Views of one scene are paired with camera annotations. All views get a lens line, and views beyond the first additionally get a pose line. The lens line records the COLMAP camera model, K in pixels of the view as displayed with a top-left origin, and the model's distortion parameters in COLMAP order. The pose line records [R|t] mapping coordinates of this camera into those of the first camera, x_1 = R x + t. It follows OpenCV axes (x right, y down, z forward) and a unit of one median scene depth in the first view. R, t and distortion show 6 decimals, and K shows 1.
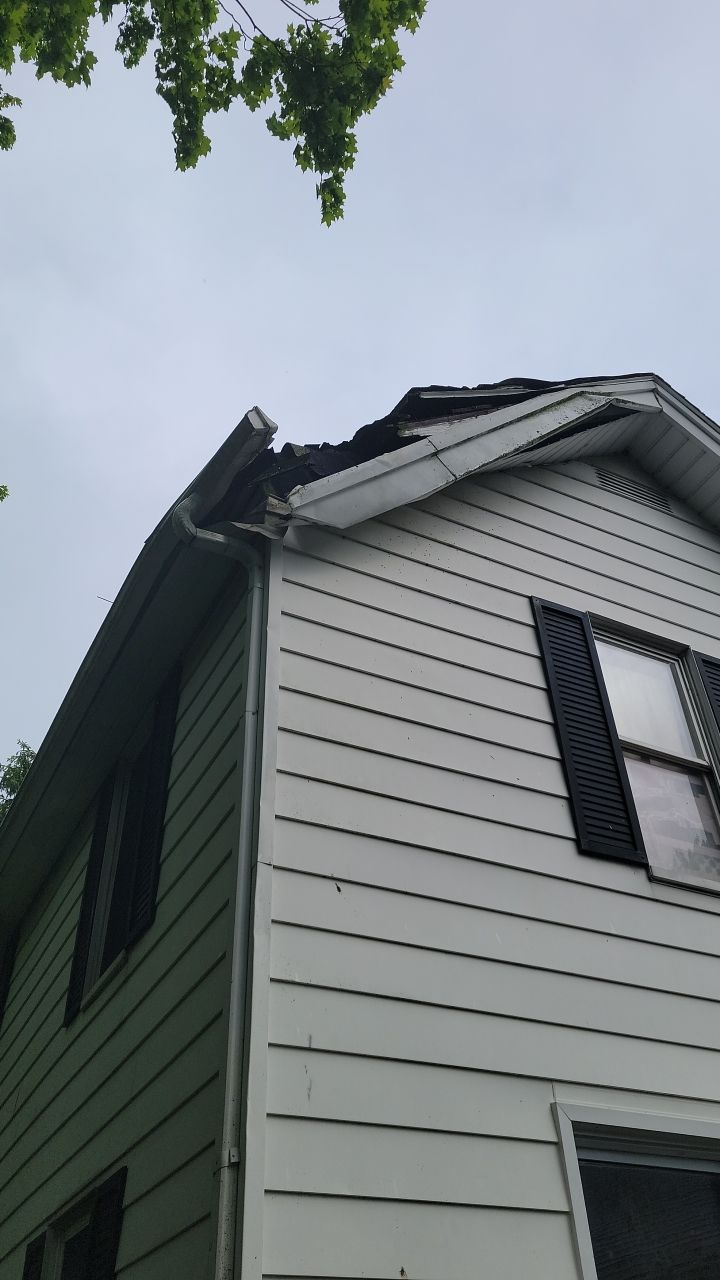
lens RADIAL K [[1013.2, 0, 360.0], [0, 1013.2, 640.0], [0, 0, 1]] dist [0.064204, -0.003064]
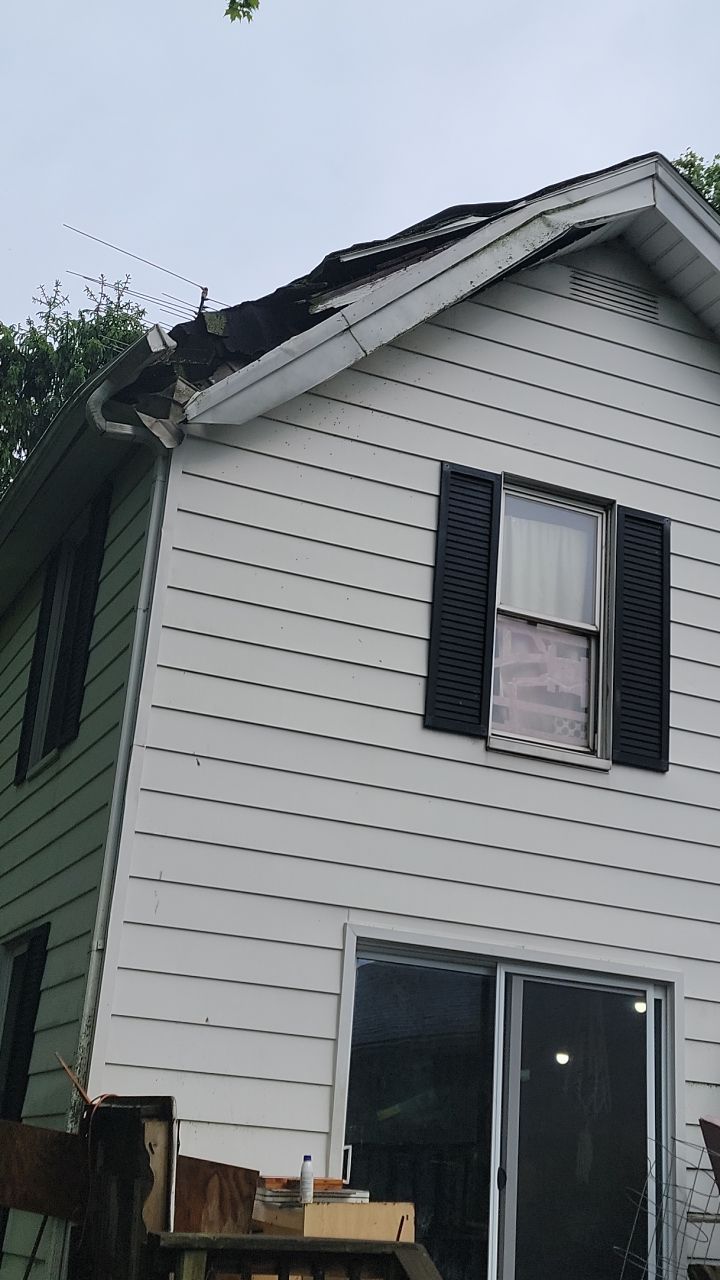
lens RADIAL K [[1628.2, 0, 360.0], [0, 1628.2, 640.0], [0, 0, 1]] dist [0.124618, -0.000049]
pose [[0.992065, 0.086452, -0.091289, 0.278688], [-0.048087, 0.931778, 0.359830, -0.511916], [0.116169, -0.352585, 0.928541, -0.662661]]
